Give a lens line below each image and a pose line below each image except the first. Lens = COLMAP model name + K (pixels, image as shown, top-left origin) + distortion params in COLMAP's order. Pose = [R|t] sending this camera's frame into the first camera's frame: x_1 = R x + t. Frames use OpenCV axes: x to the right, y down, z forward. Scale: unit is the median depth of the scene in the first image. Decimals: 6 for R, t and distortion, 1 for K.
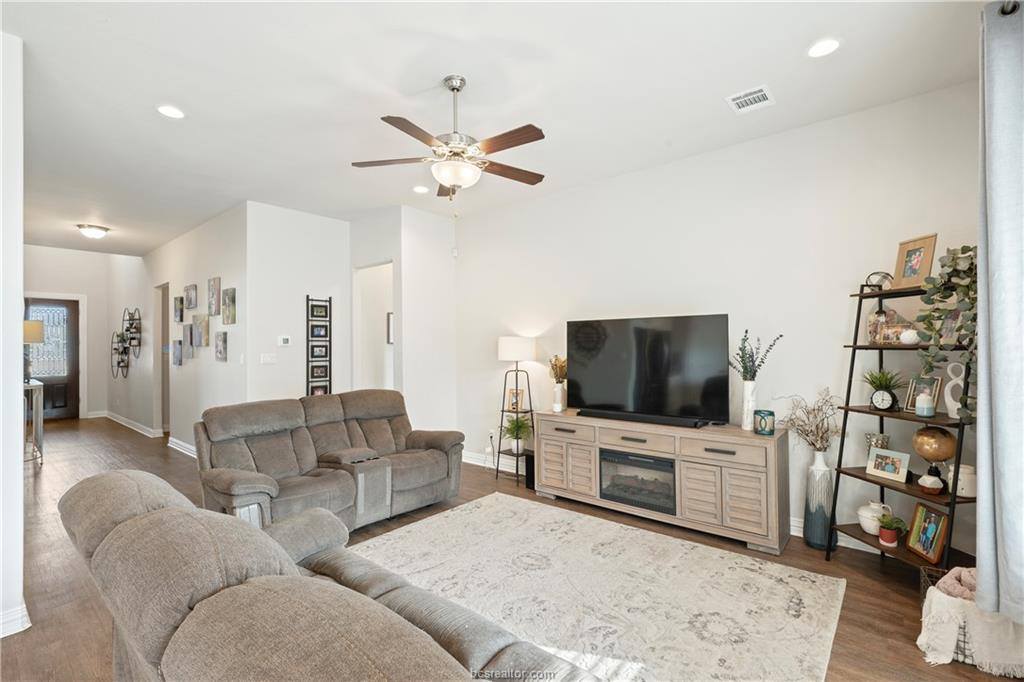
lens RADIAL K [[450.2, 0, 513.9], [0, 450.2, 341.3], [0, 0, 1]] dist [0.002823, -0.000587]
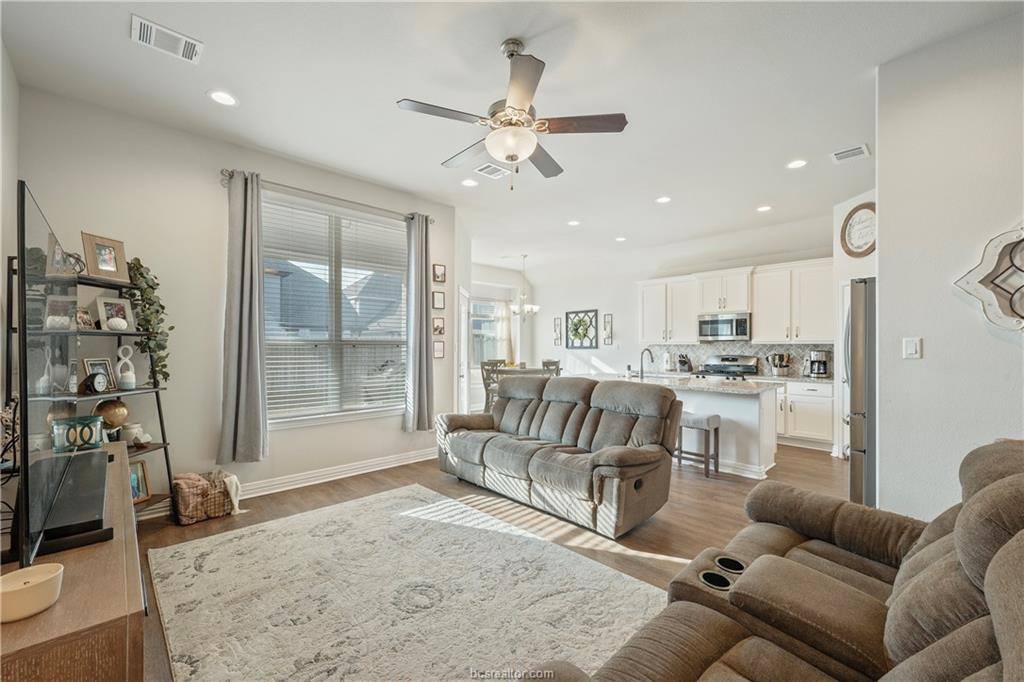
lens RADIAL K [[436.3, 0, 512.1], [0, 436.3, 346.0], [0, 0, 1]] dist [-0.009953, 0.000354]
pose [[-0.991901, 0.004909, 0.126916, -0.193032], [0.003296, 0.999911, -0.012914, 0.047674], [-0.126968, -0.012391, -0.991829, 1.485816]]
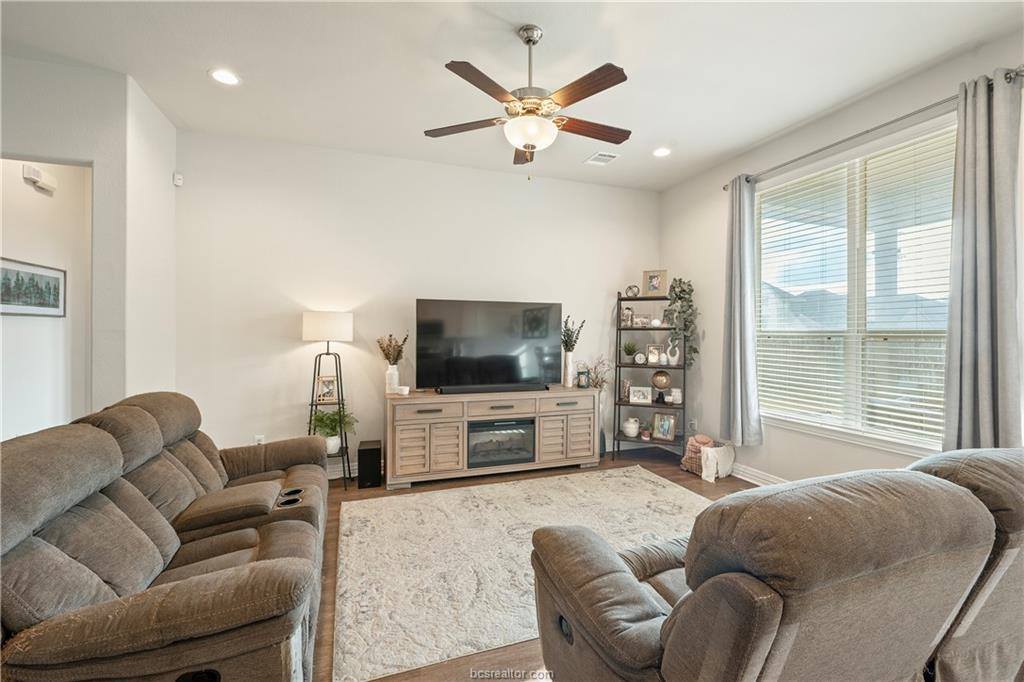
lens RADIAL K [[431.3, 0, 508.3], [0, 431.3, 332.0], [0, 0, 1]] dist [0.001575, -0.000003]
pose [[0.526913, 0.009427, 0.849867, -0.706205], [-0.018538, 0.999828, 0.000403, 0.027636], [-0.849717, -0.015967, 0.526997, 0.440441]]
